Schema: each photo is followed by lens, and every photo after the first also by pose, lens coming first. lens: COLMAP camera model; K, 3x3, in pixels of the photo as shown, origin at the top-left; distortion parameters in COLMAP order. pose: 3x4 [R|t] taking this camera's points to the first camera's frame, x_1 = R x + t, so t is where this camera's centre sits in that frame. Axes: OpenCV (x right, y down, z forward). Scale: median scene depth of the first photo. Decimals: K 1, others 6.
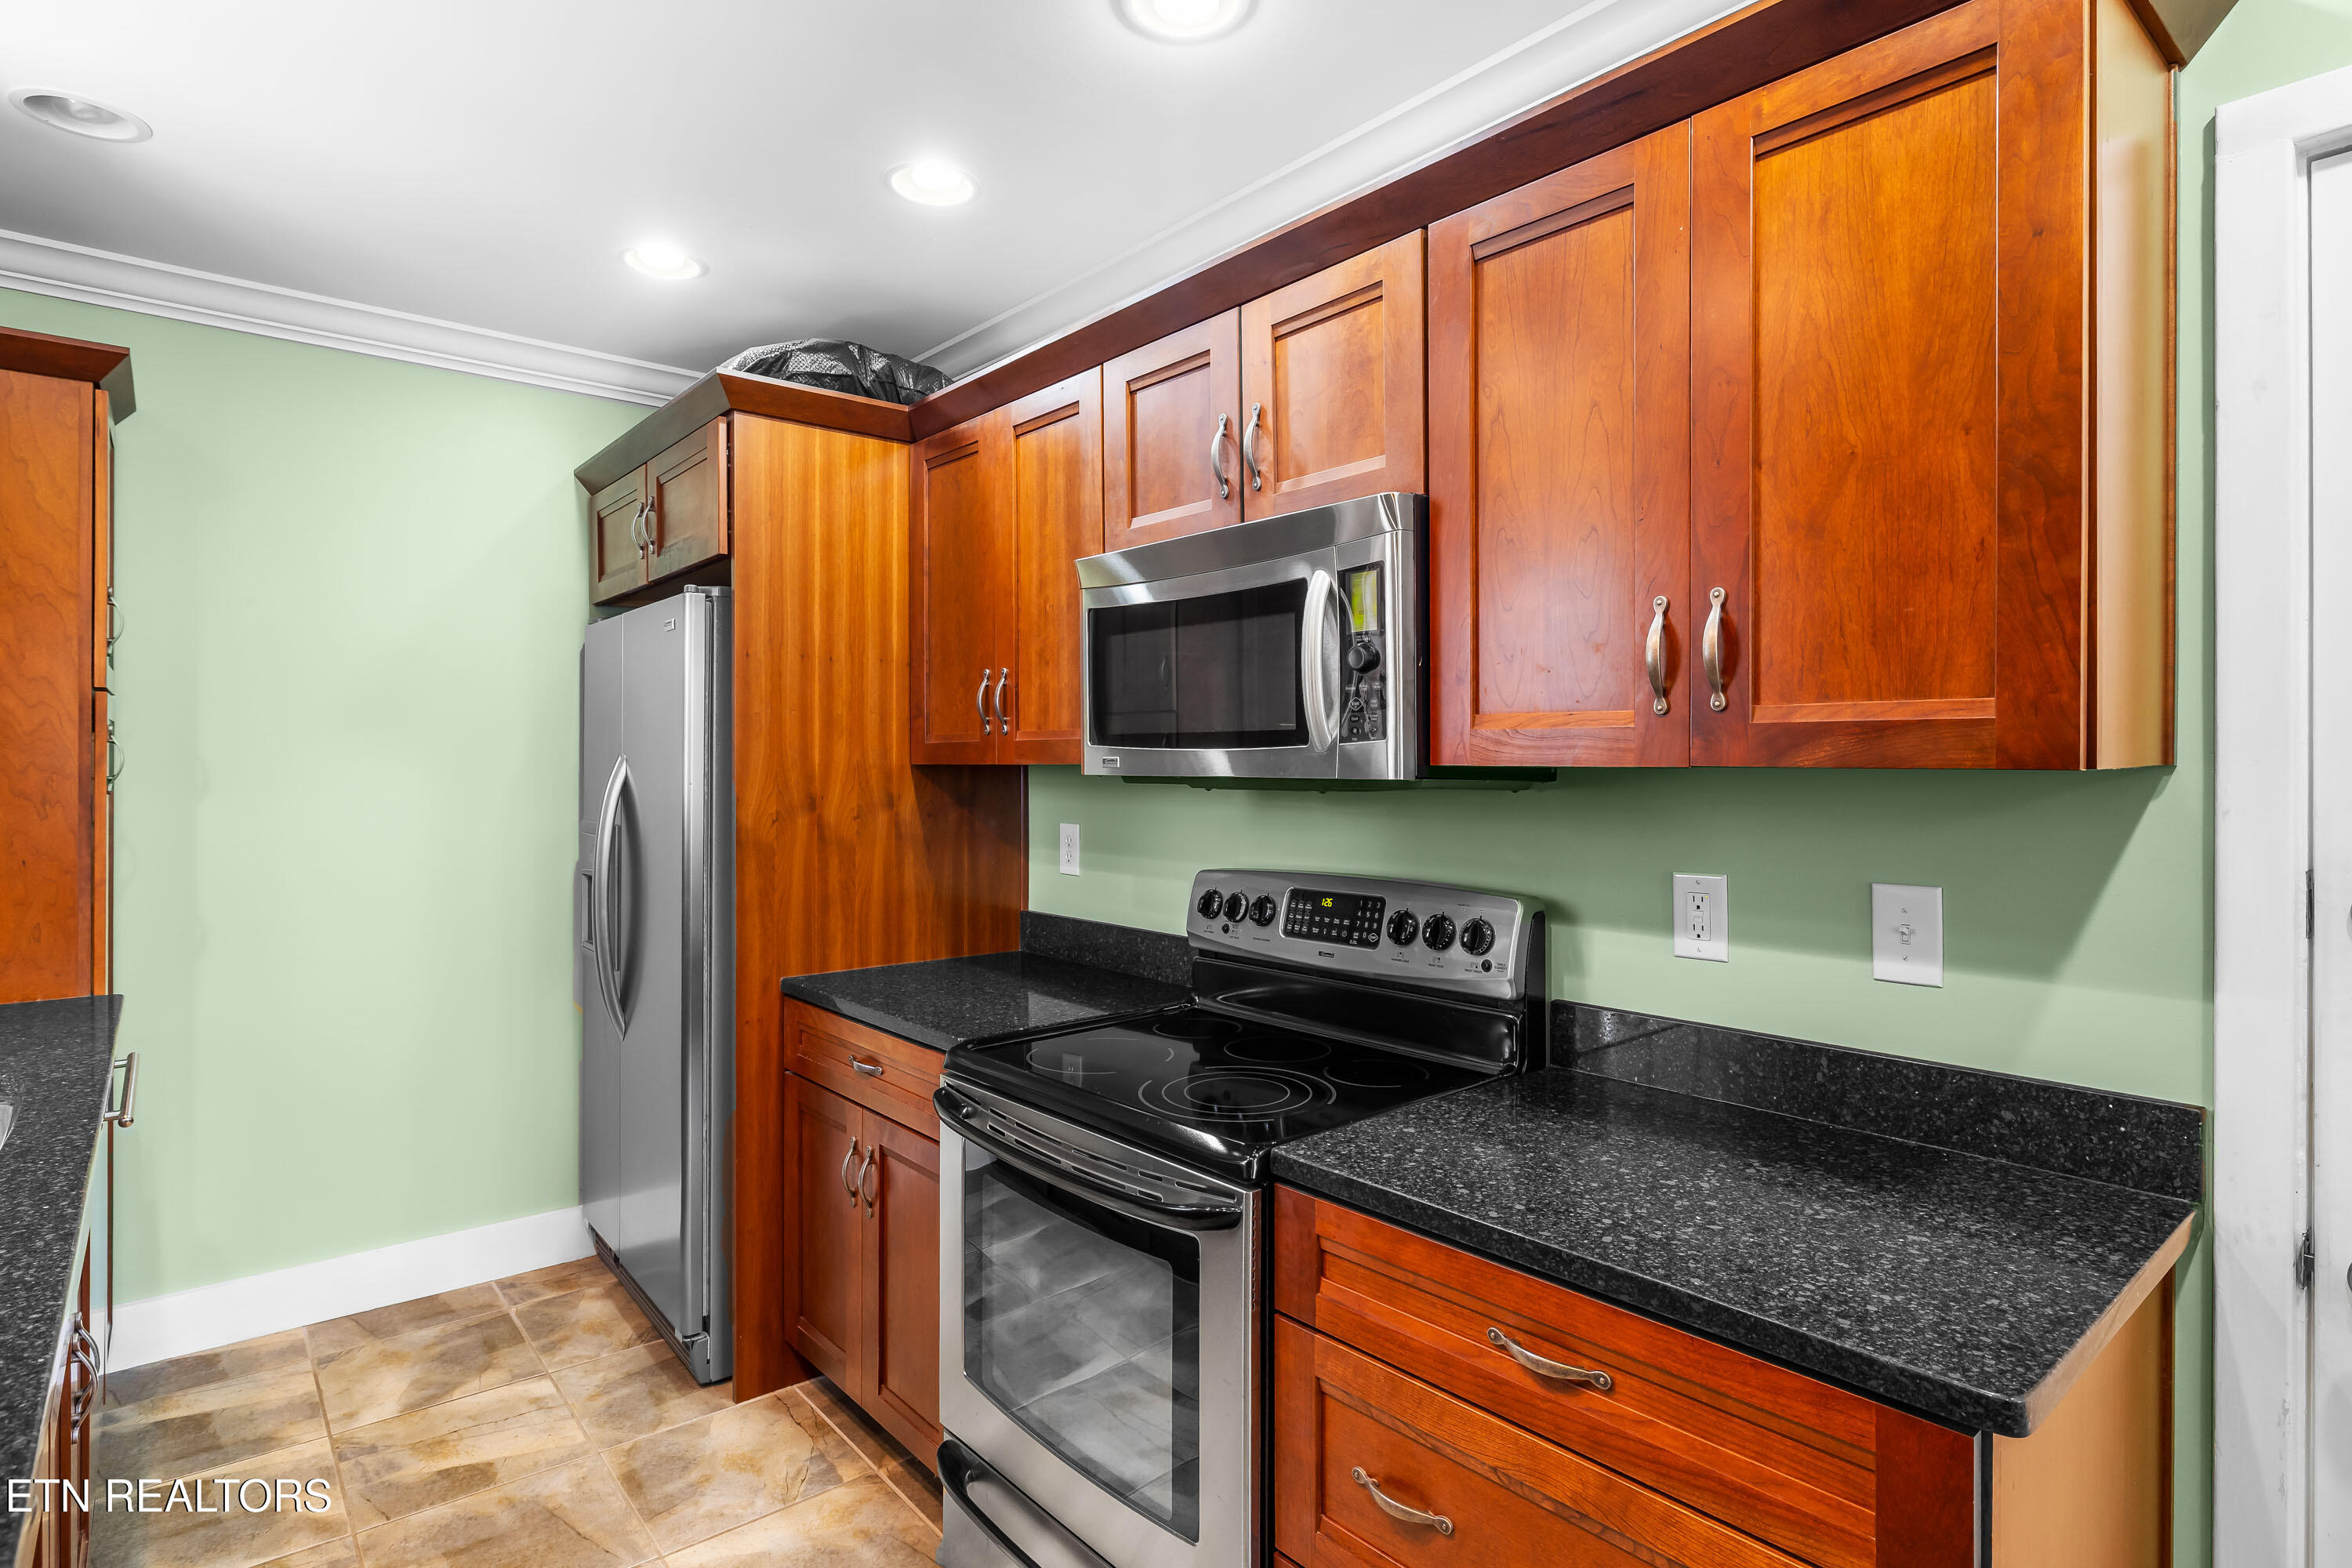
lens RADIAL K [[1209.2, 0, 1176.5], [0, 1209.2, 765.8], [0, 0, 1]] dist [-0.003193, -0.000146]
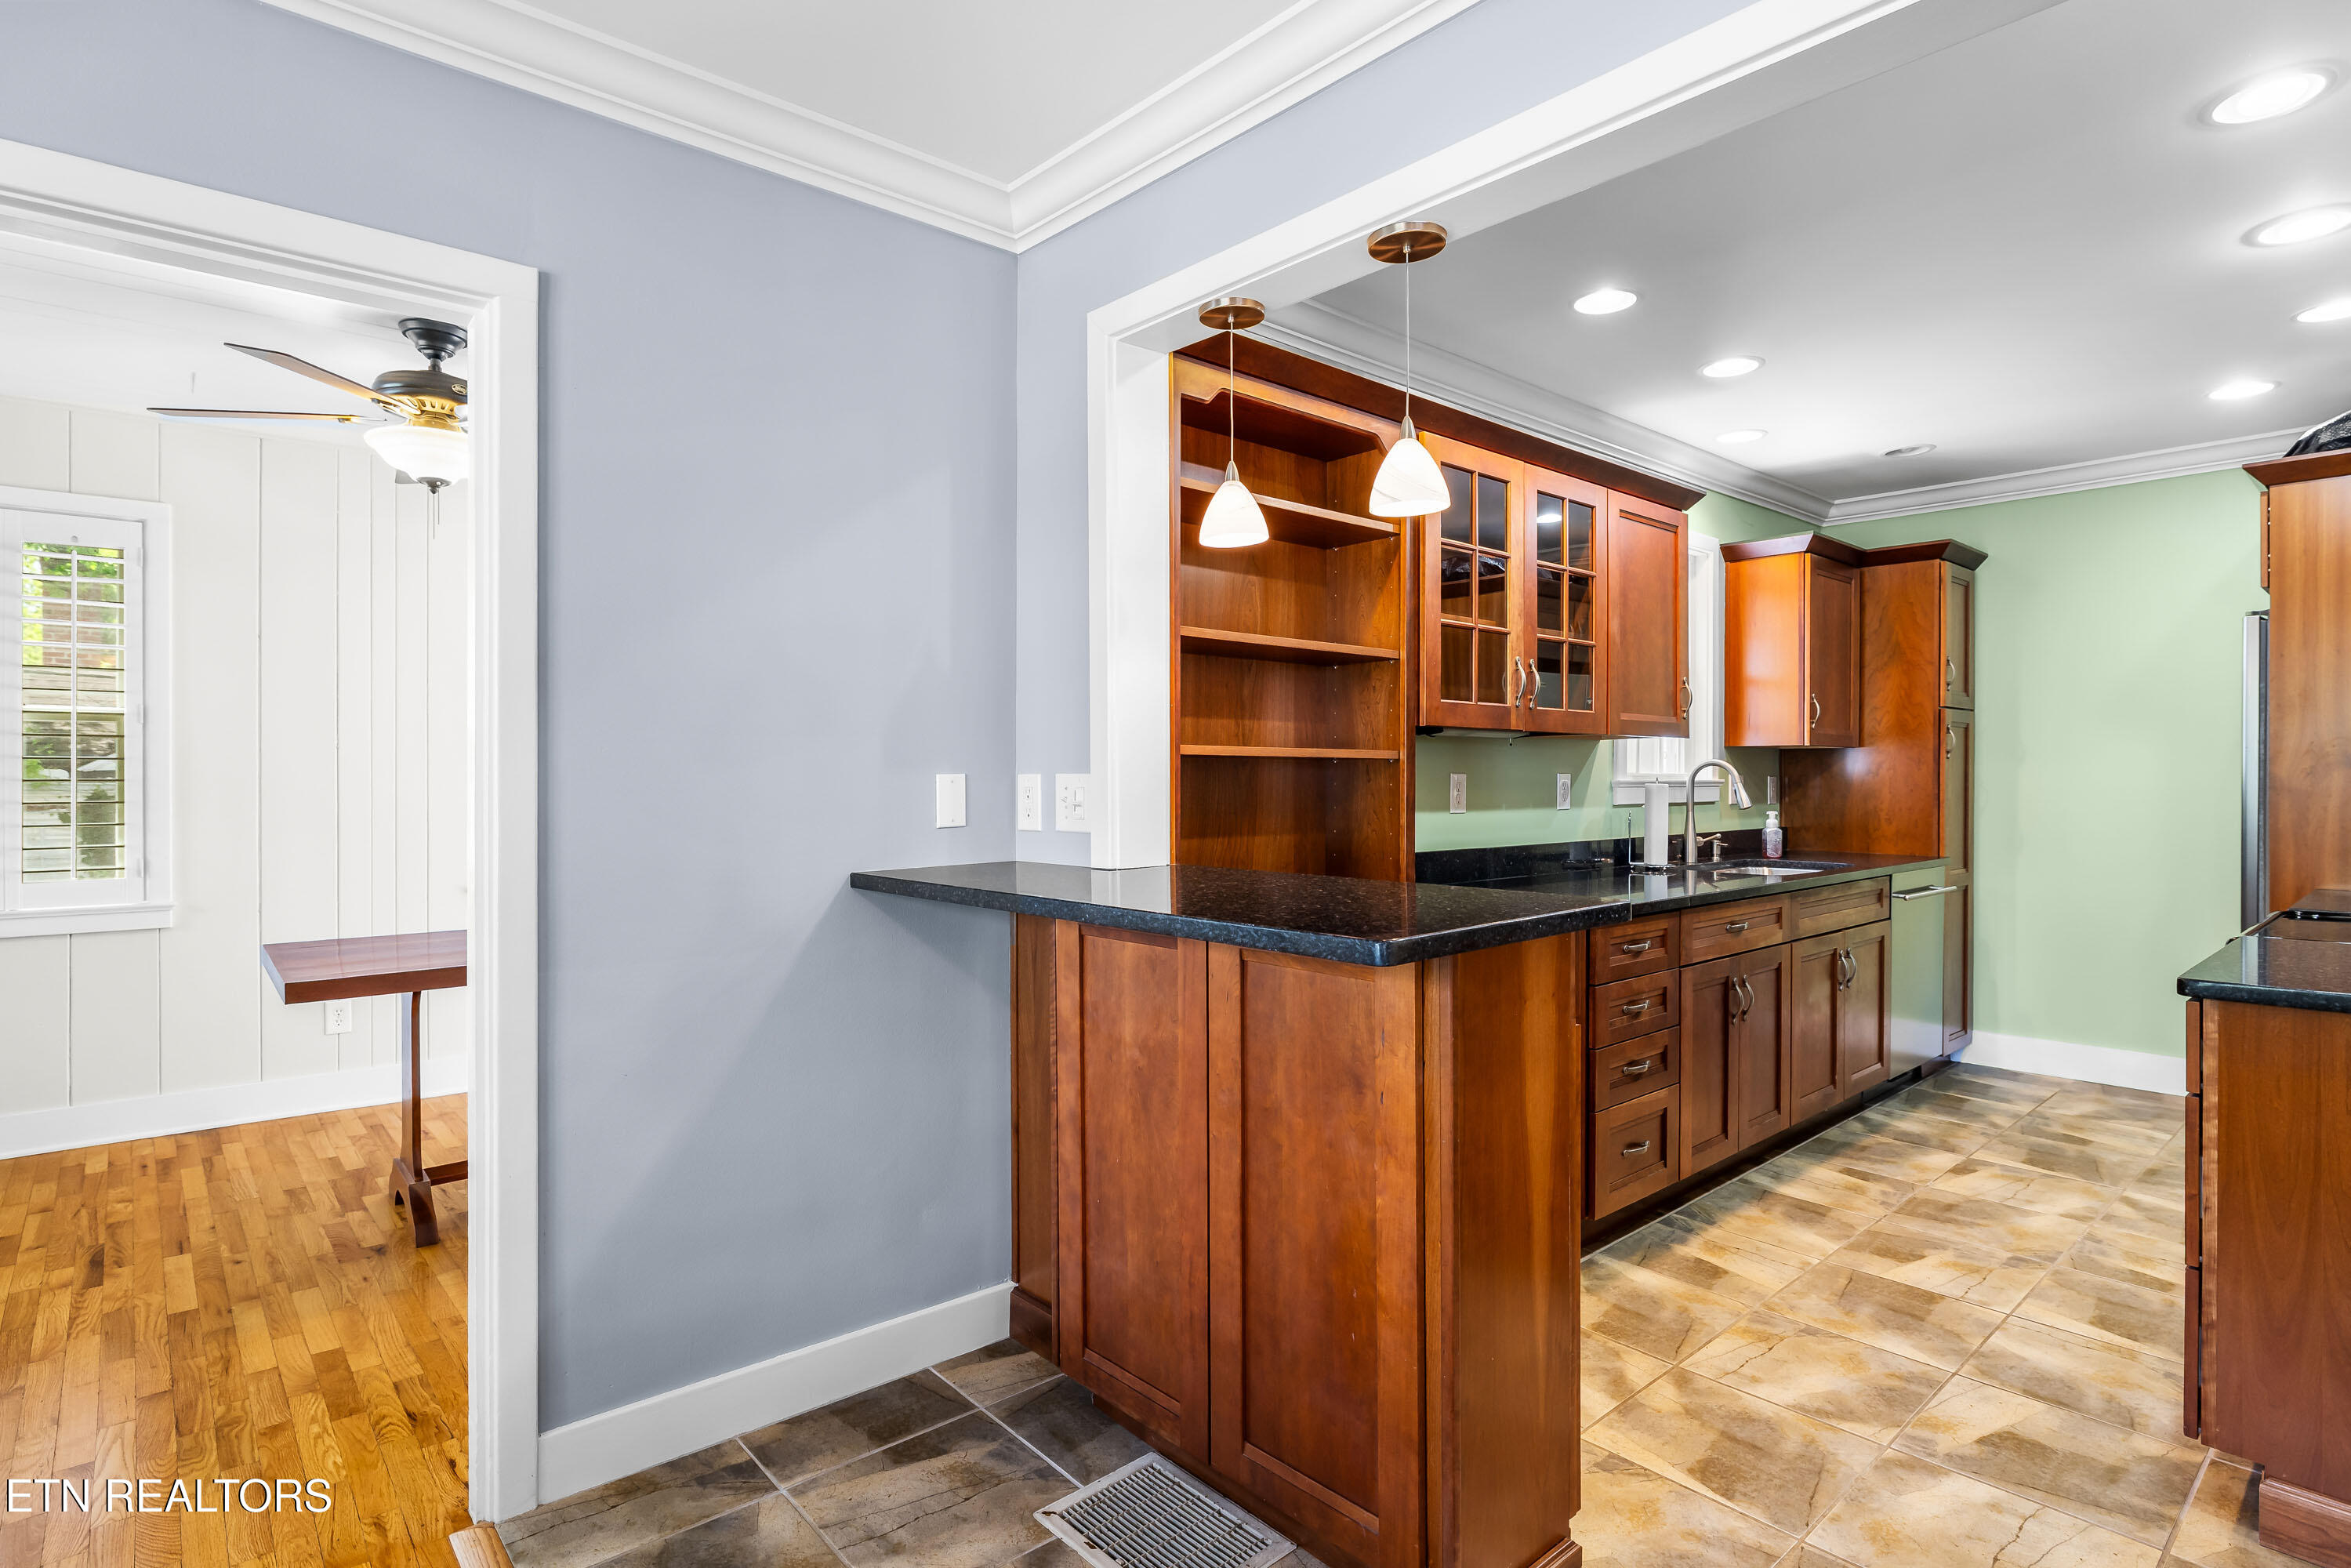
lens RADIAL K [[1208.8, 0, 1156.0], [0, 1208.8, 783.7], [0, 0, 1]] dist [-0.003193, -0.000146]
pose [[0.018579, 0.003371, -0.999822, 1.030411], [0.000291, 0.999994, 0.003377, 0.053270], [0.999827, -0.000353, 0.018578, -0.341266]]
